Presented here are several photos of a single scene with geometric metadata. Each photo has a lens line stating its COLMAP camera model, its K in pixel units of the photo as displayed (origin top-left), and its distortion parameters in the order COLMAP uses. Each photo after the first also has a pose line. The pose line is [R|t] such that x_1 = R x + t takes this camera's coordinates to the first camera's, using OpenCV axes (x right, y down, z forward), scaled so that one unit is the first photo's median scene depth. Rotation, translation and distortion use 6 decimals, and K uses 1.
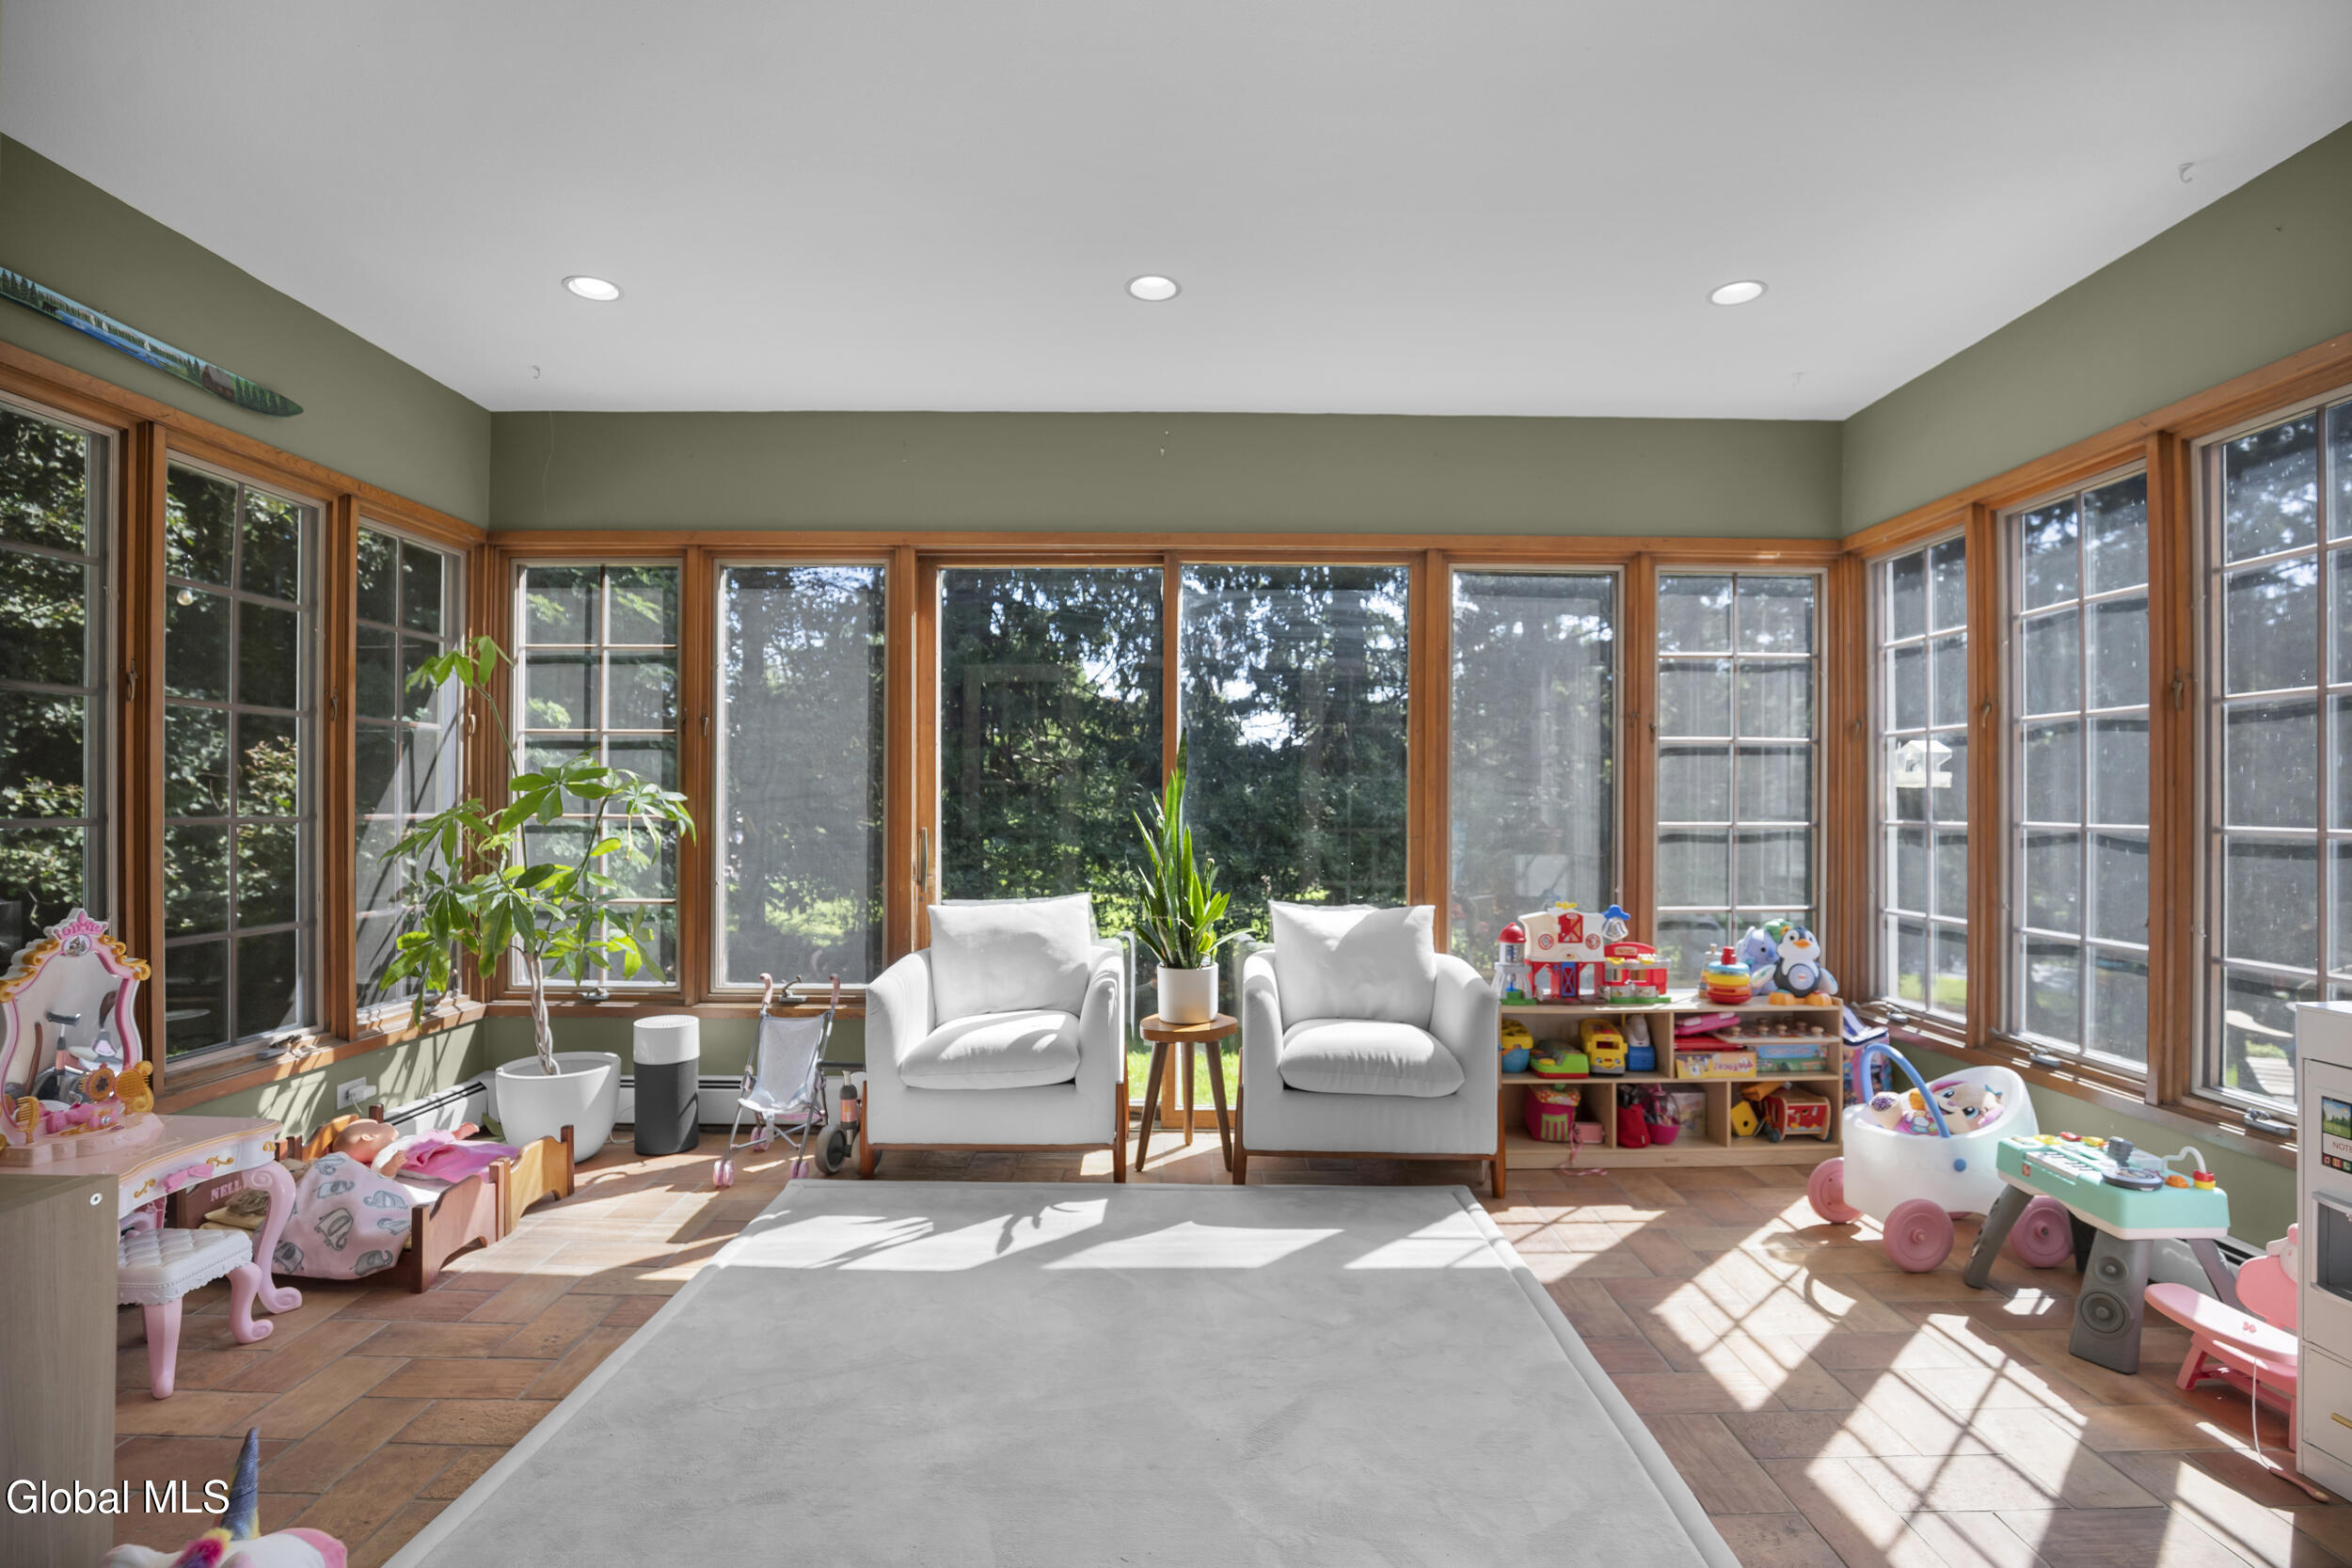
lens RADIAL K [[1098.5, 0, 1169.3], [0, 1098.5, 789.7], [0, 0, 1]] dist [-0.026348, -0.000301]
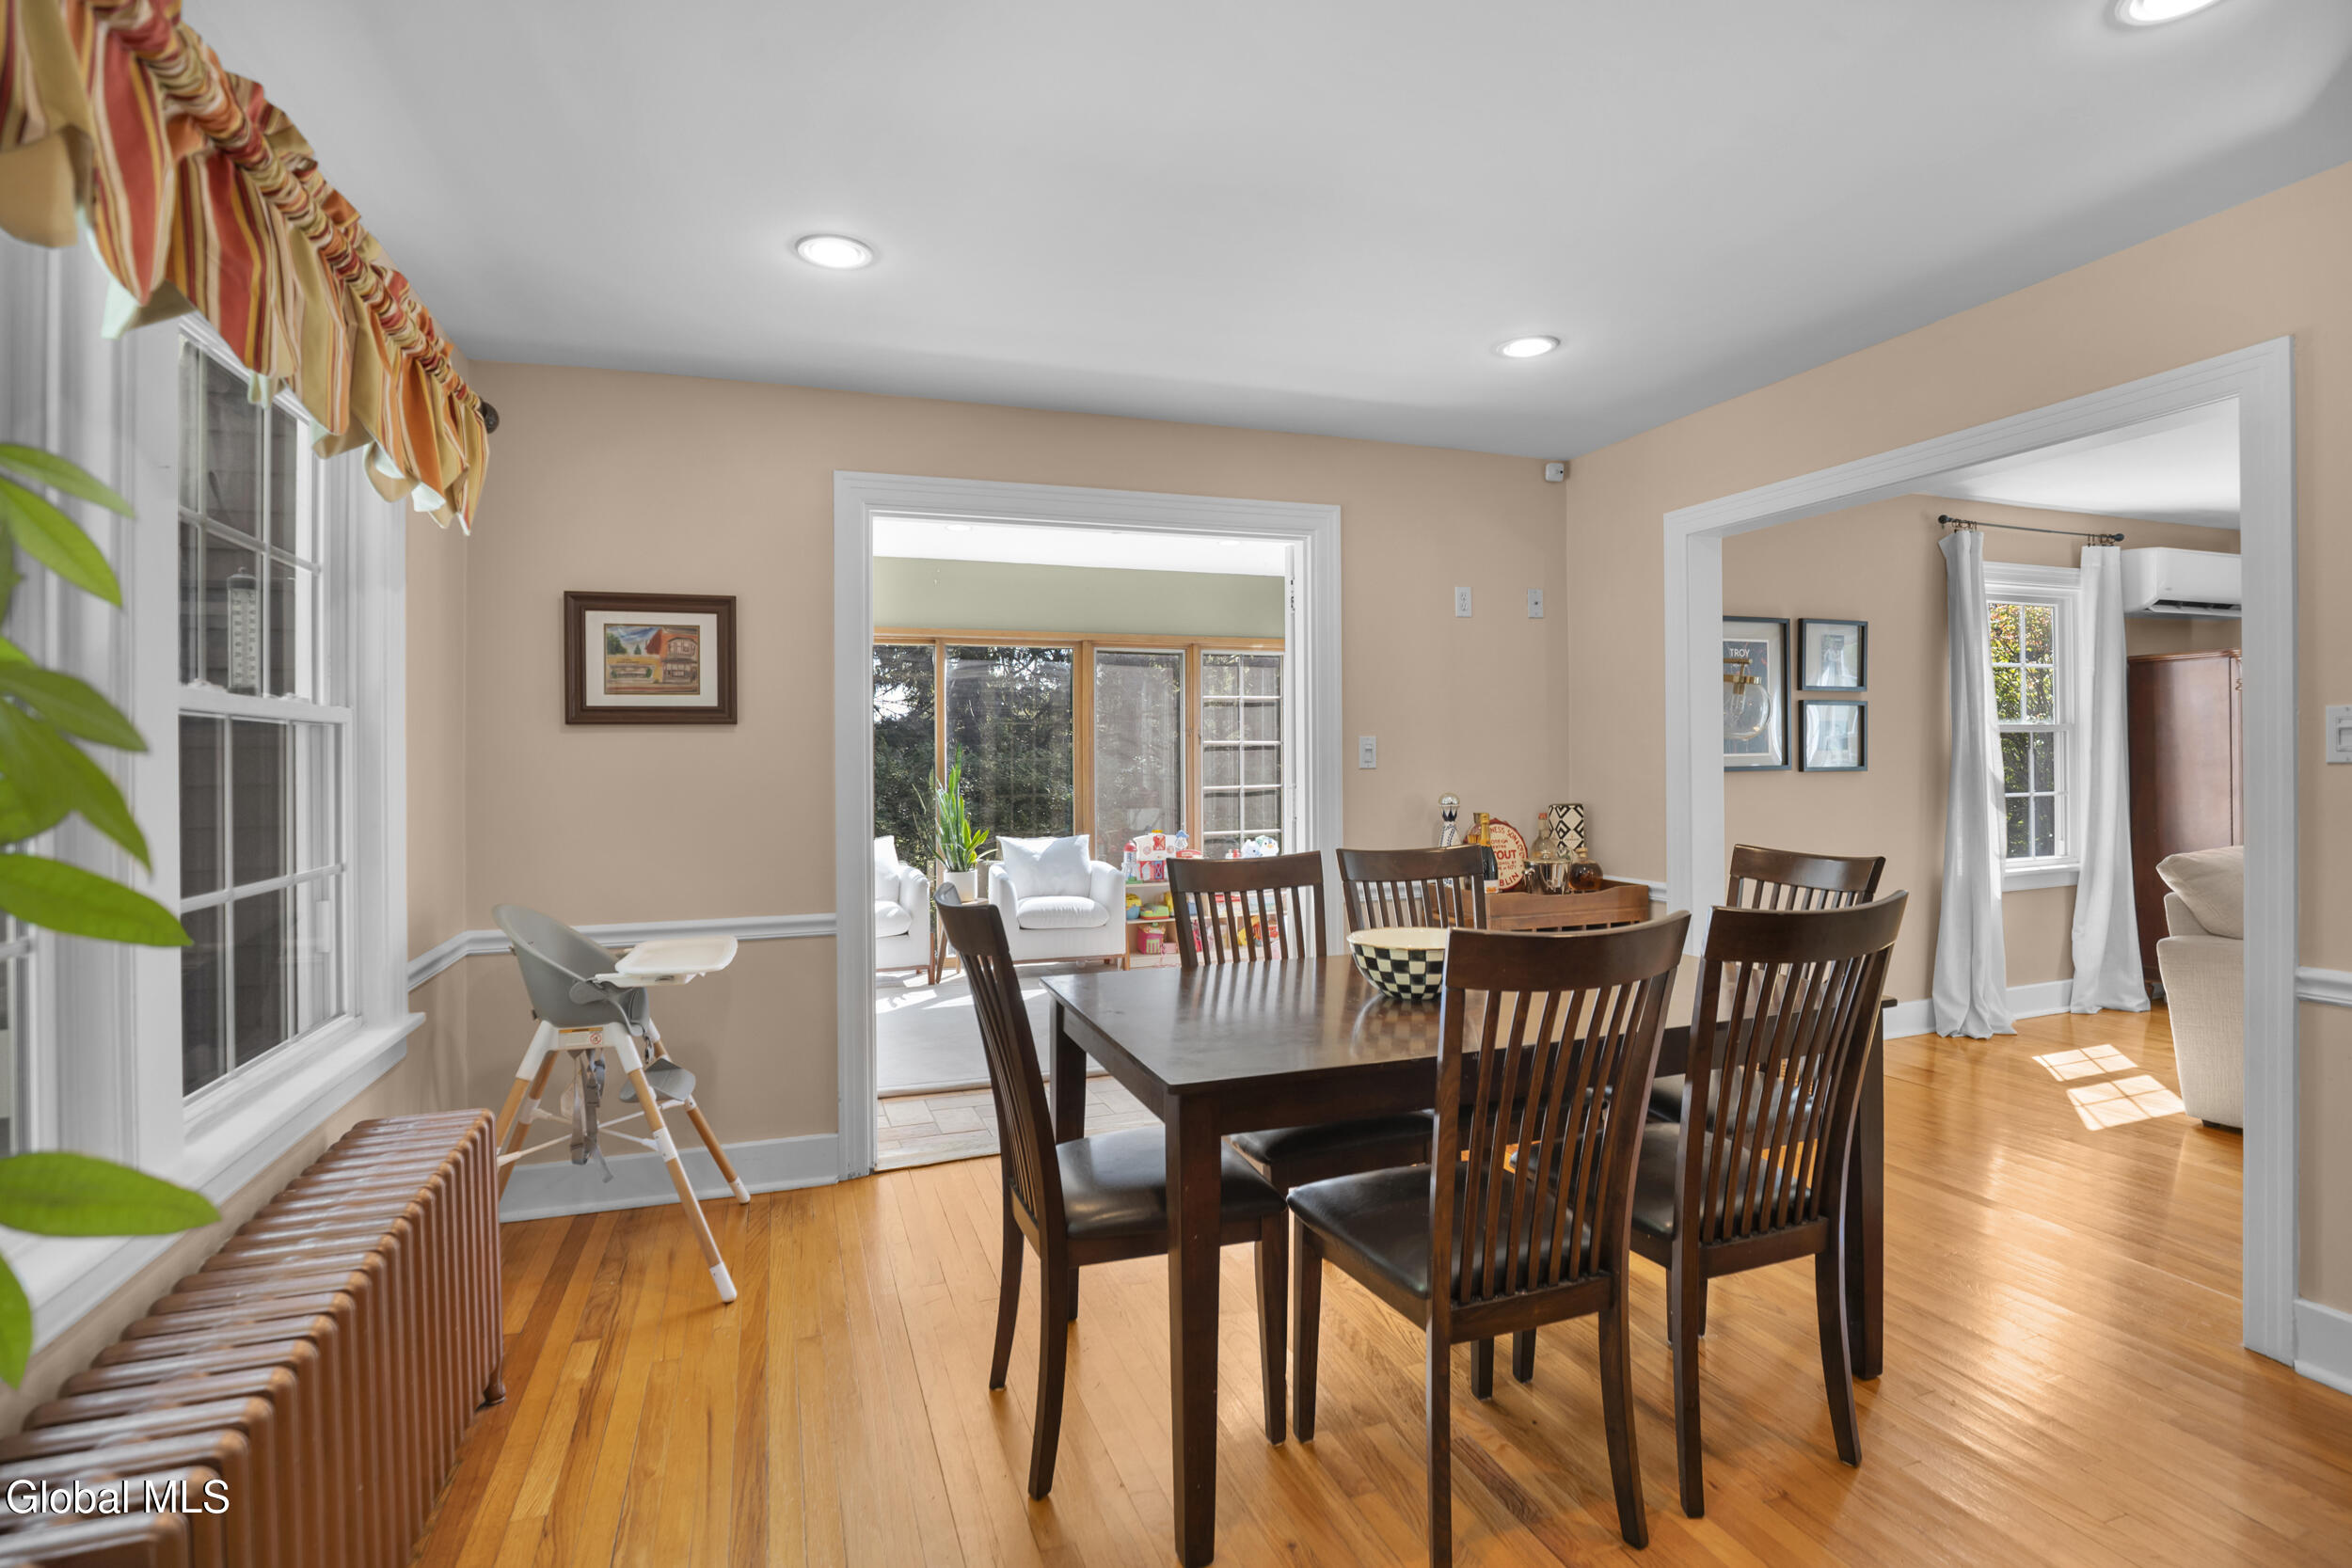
lens RADIAL K [[1098.5, 0, 1180.7], [0, 1098.5, 773.5], [0, 0, 1]] dist [-0.026348, -0.000301]
pose [[0.934237, -0.014448, 0.356359, -0.282479], [0.012034, 0.999887, 0.008991, -0.012783], [-0.356449, -0.004111, 0.934306, -0.811388]]
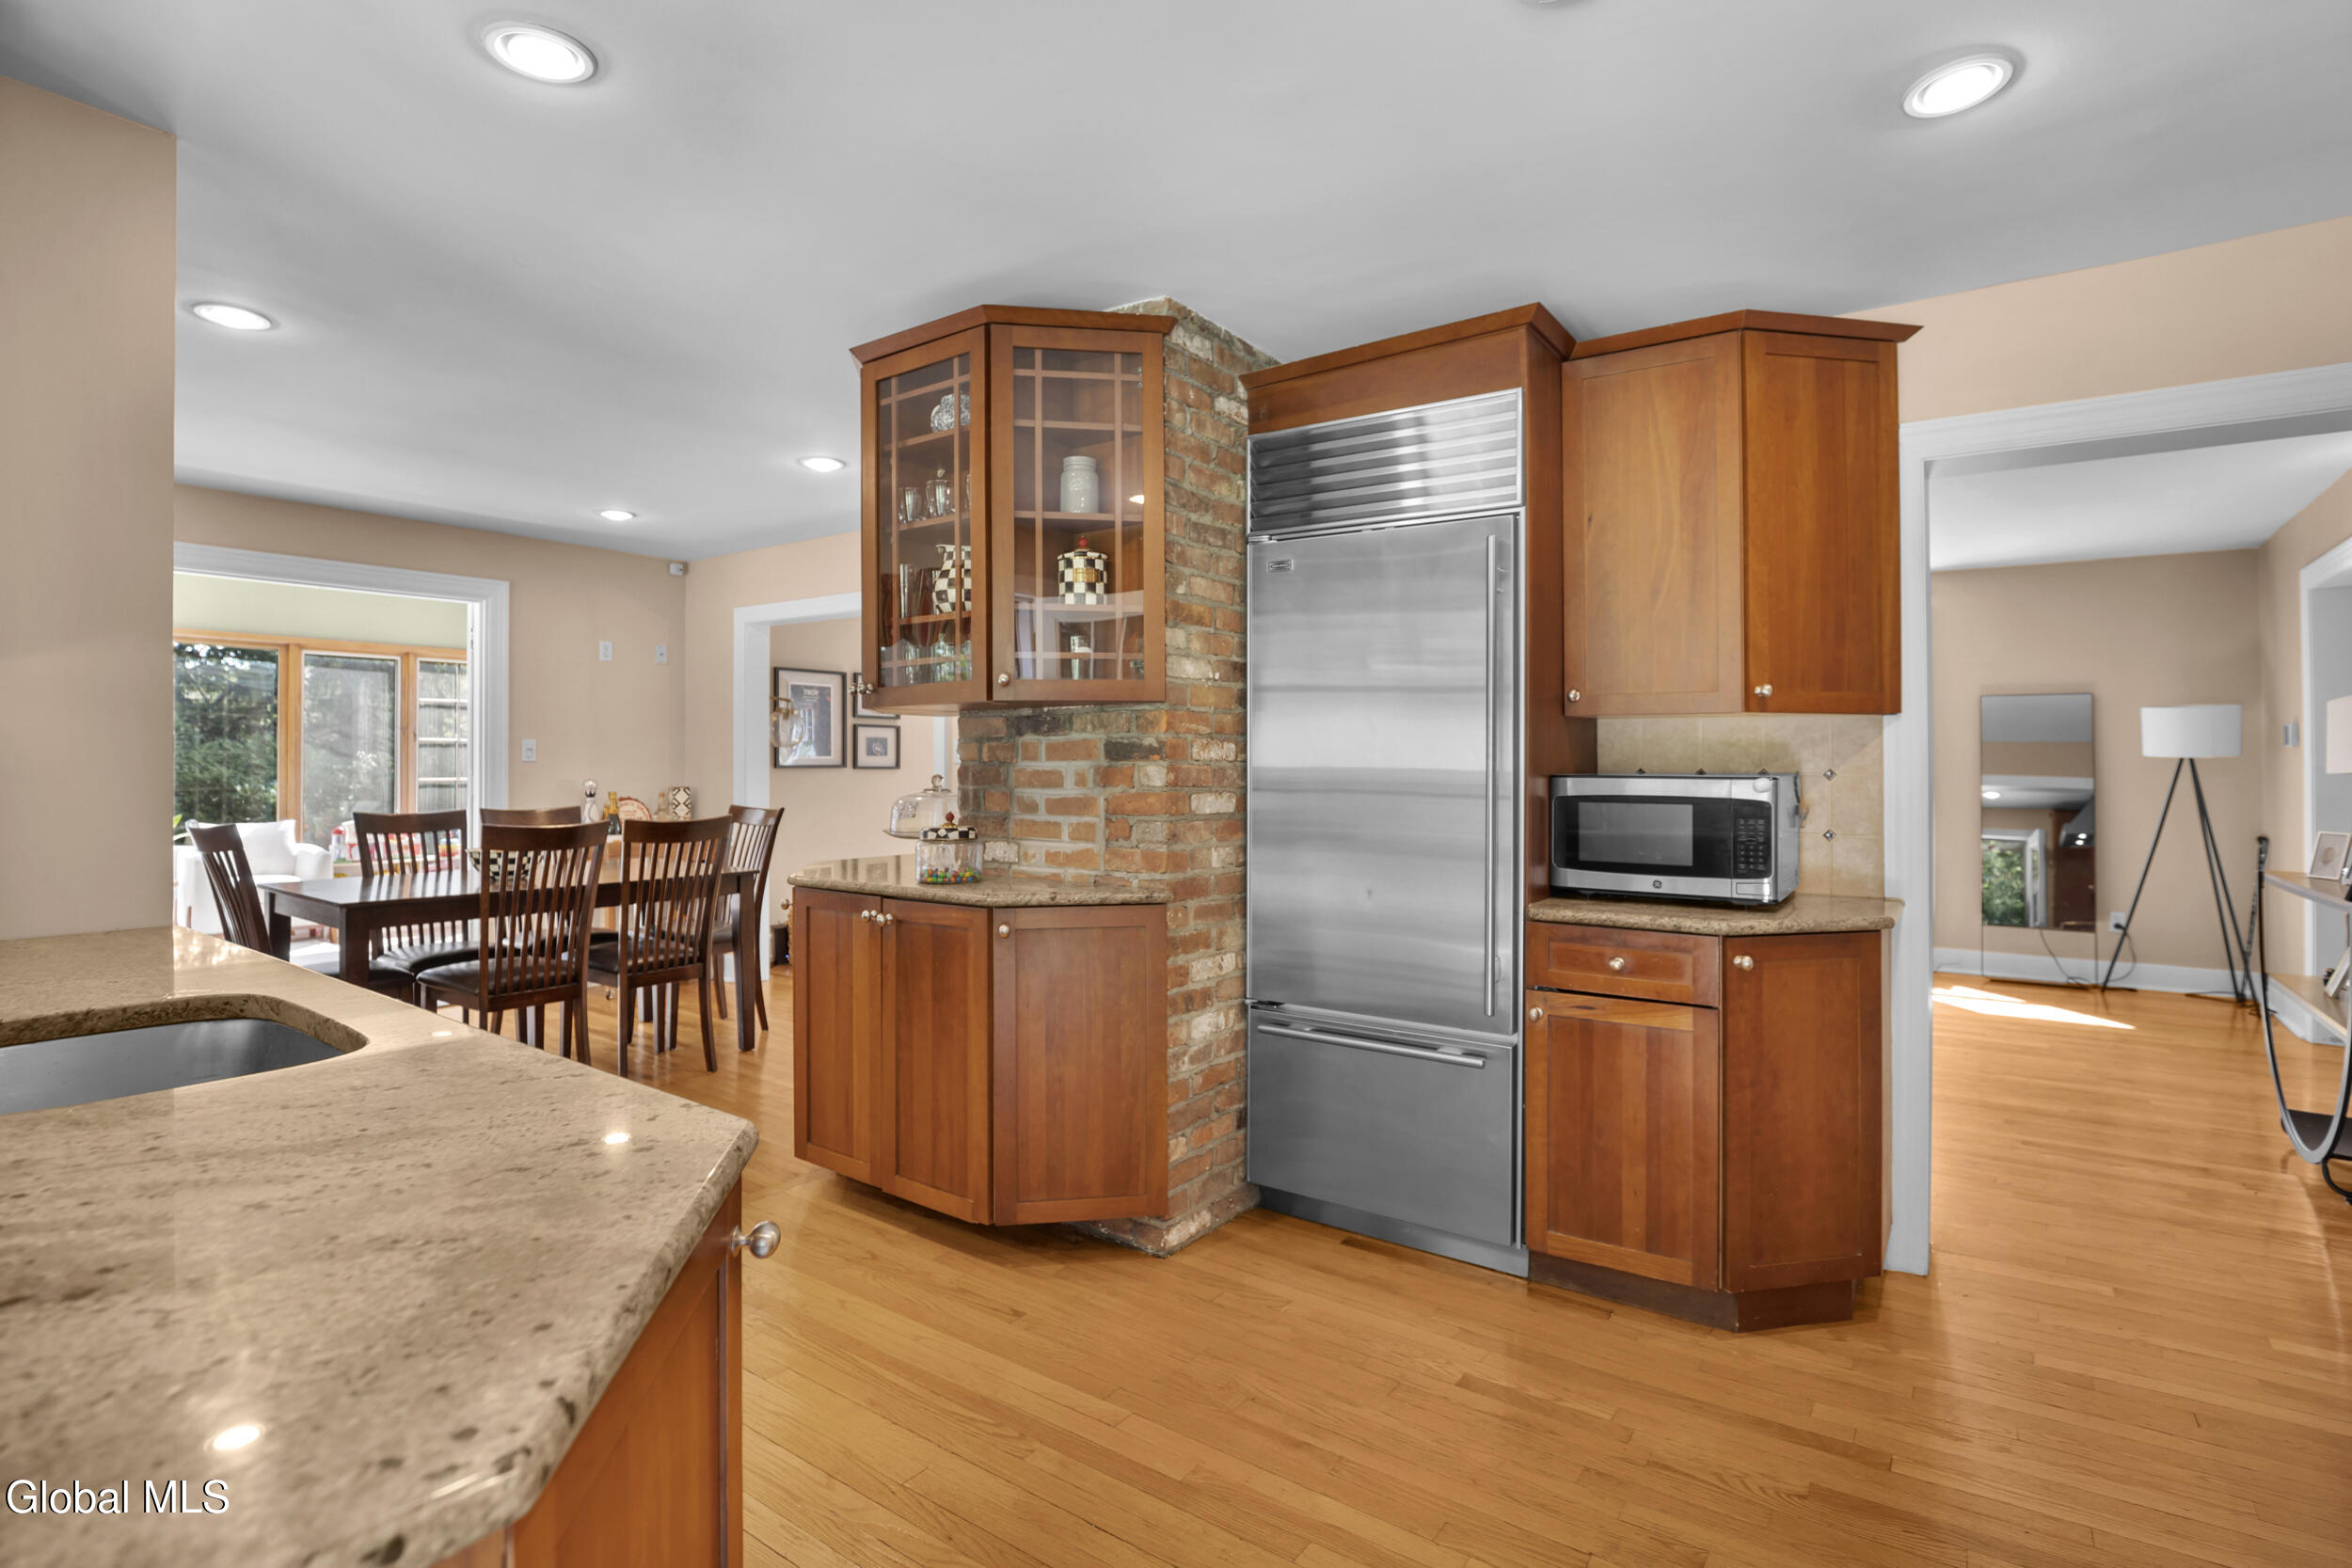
lens RADIAL K [[1098.5, 0, 1157.0], [0, 1098.5, 778.5], [0, 0, 1]] dist [-0.026348, -0.000301]
pose [[0.578171, -0.007778, 0.815878, -0.484980], [-0.004878, 0.999904, 0.012990, -0.006484], [-0.815901, -0.011490, 0.578078, -1.519349]]
